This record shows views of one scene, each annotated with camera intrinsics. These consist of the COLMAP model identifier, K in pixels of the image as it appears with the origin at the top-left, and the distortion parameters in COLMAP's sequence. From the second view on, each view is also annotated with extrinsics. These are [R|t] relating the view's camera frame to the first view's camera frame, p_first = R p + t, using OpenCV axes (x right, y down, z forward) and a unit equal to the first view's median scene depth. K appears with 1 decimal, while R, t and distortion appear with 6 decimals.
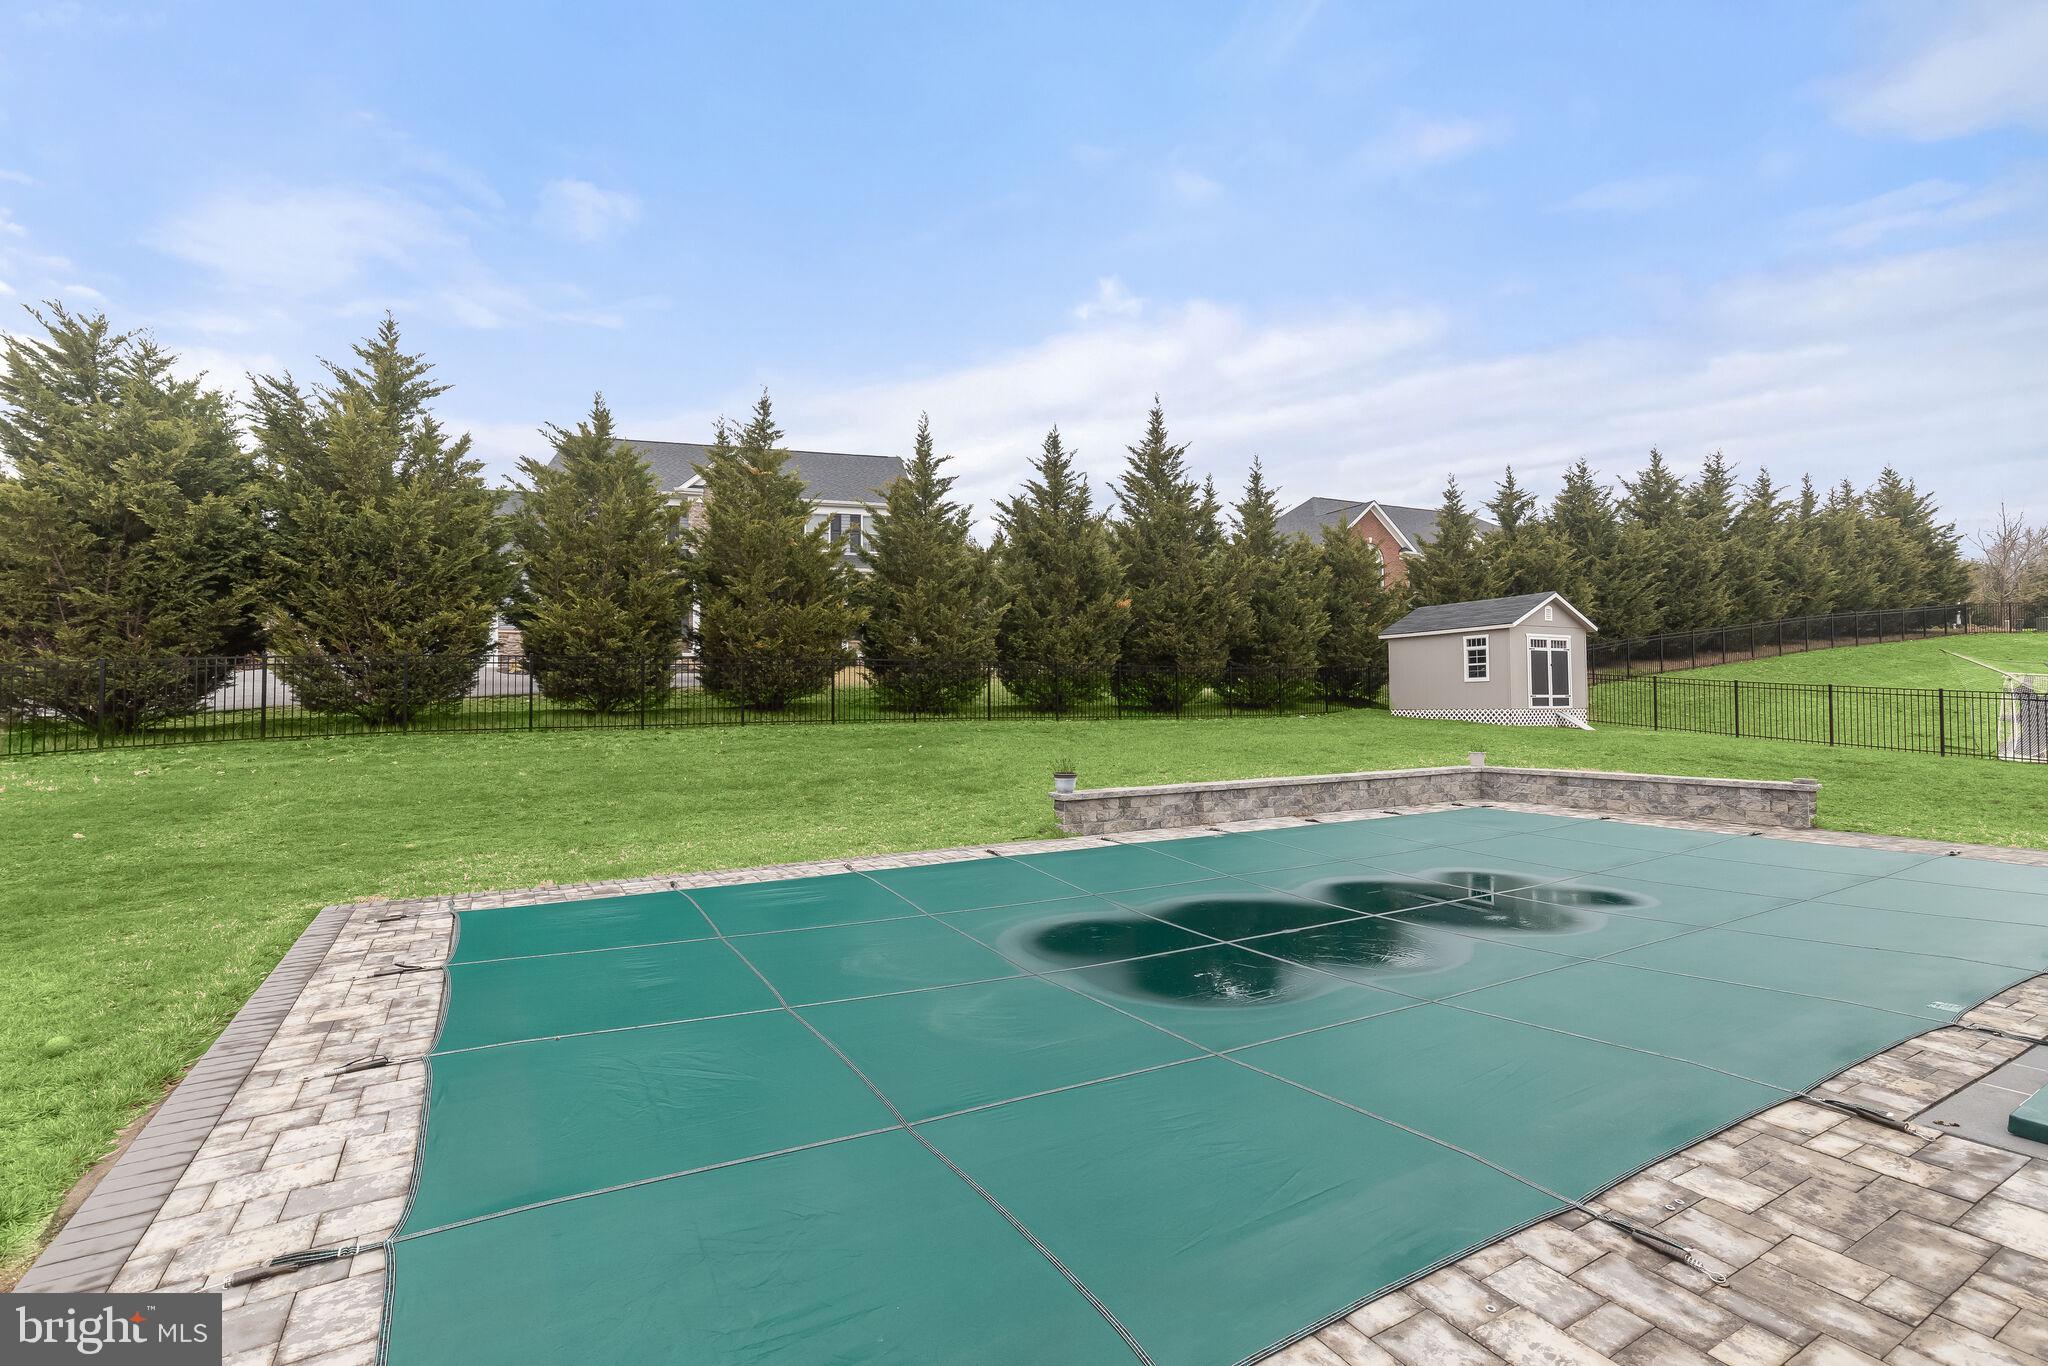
lens RADIAL K [[929.6, 0, 1026.3], [0, 929.6, 681.9], [0, 0, 1]] dist [0.008685, -0.000444]
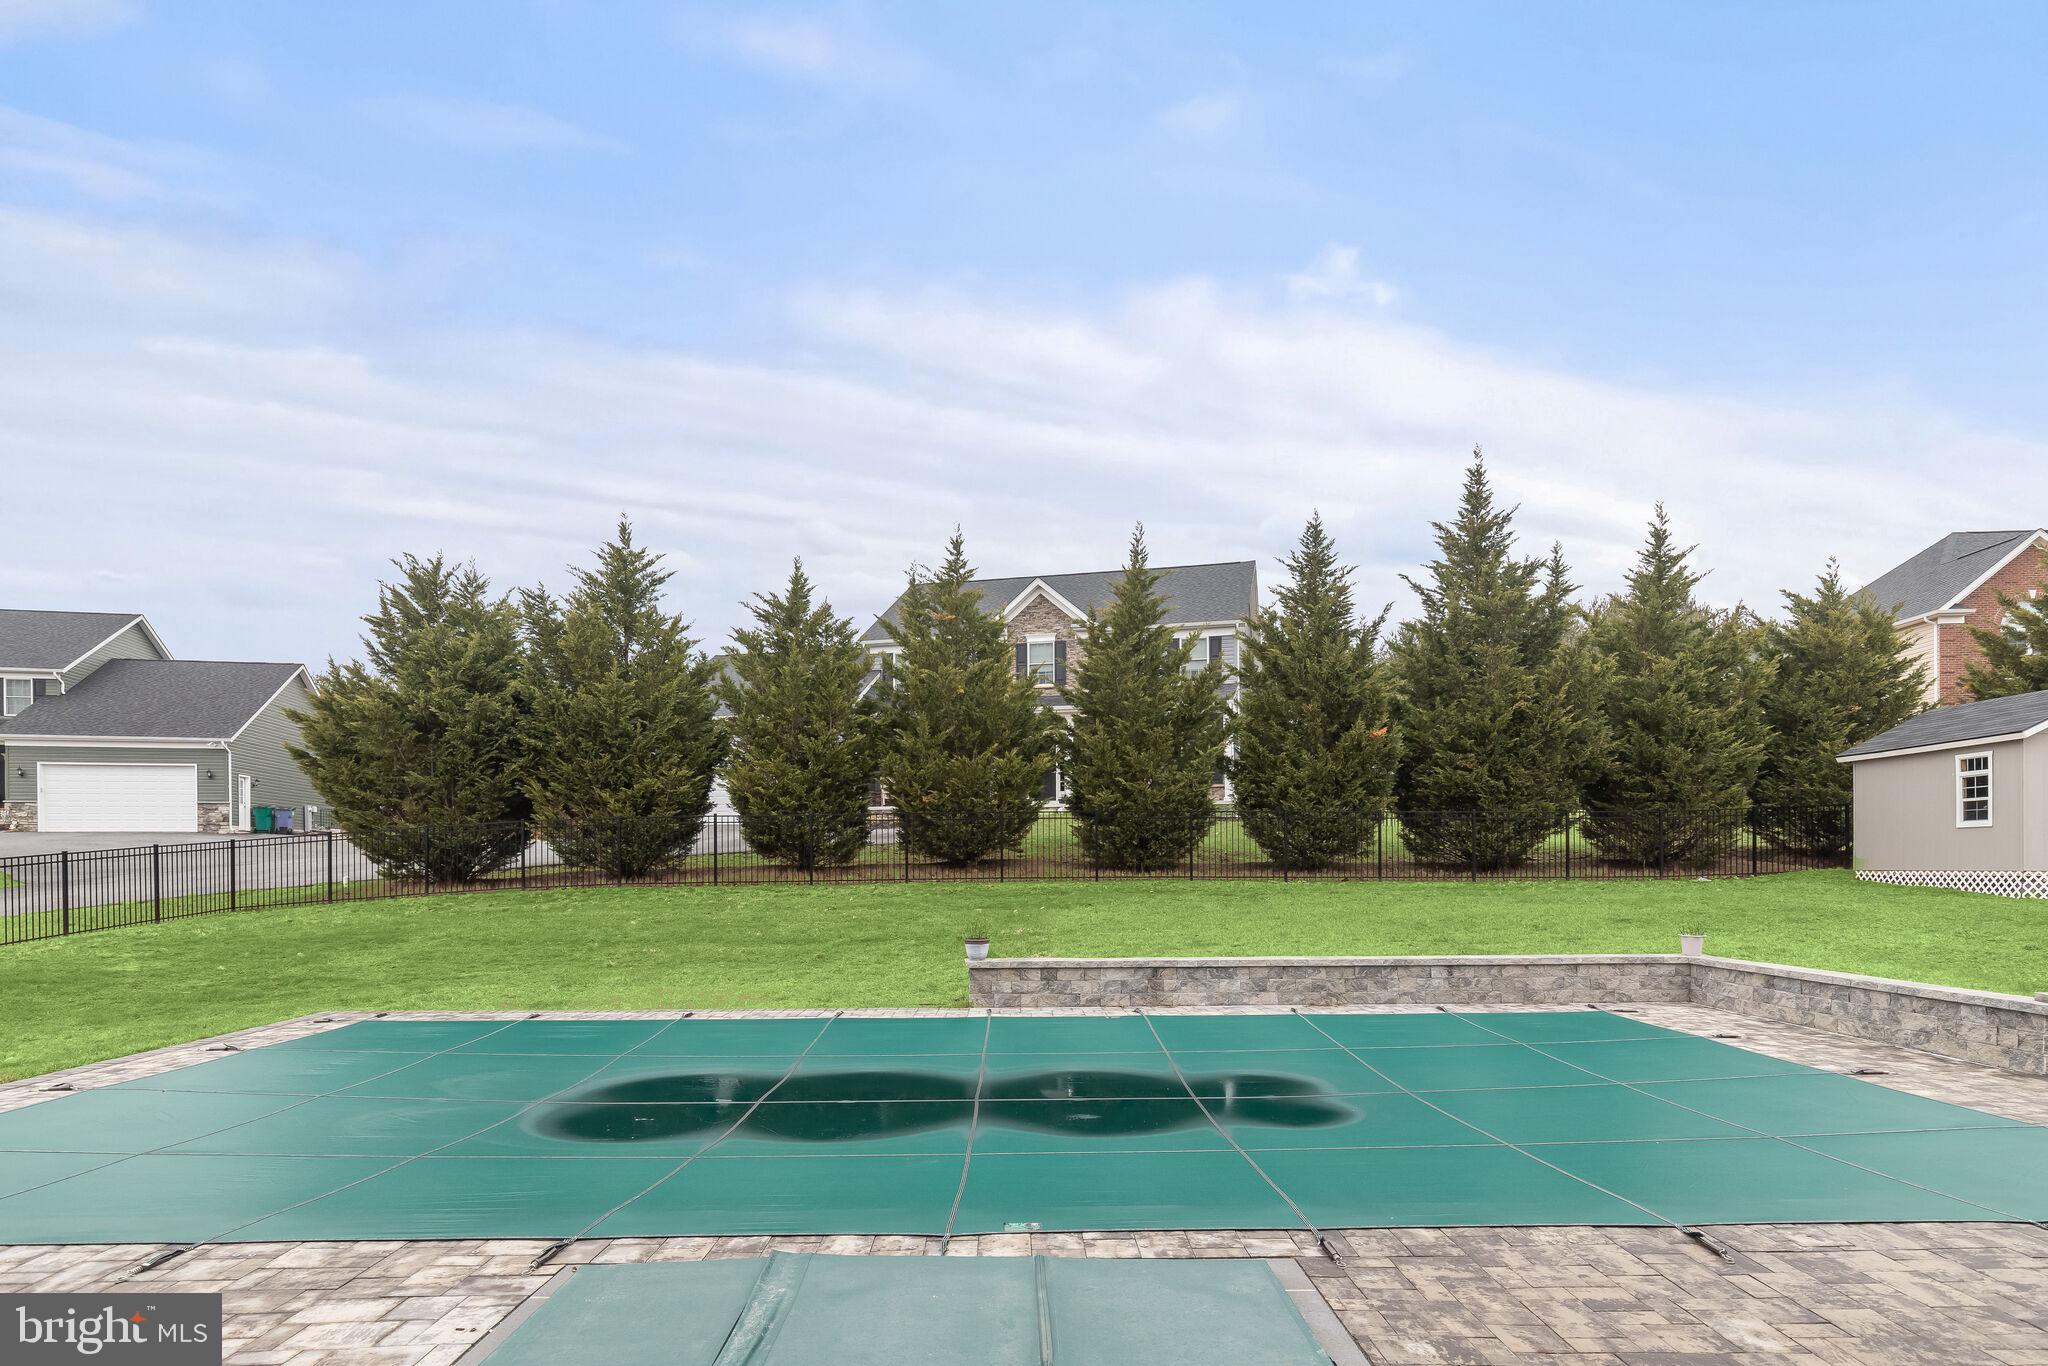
lens RADIAL K [[1133.6, 0, 1023.6], [0, 1133.6, 867.3], [0, 0, 1]] dist [0.001962, -0.000079]
pose [[0.868372, 0.005928, -0.495877, 0.425375], [0.010642, 0.999476, 0.030585, -0.004656], [0.495798, -0.031836, 0.867854, 0.029971]]
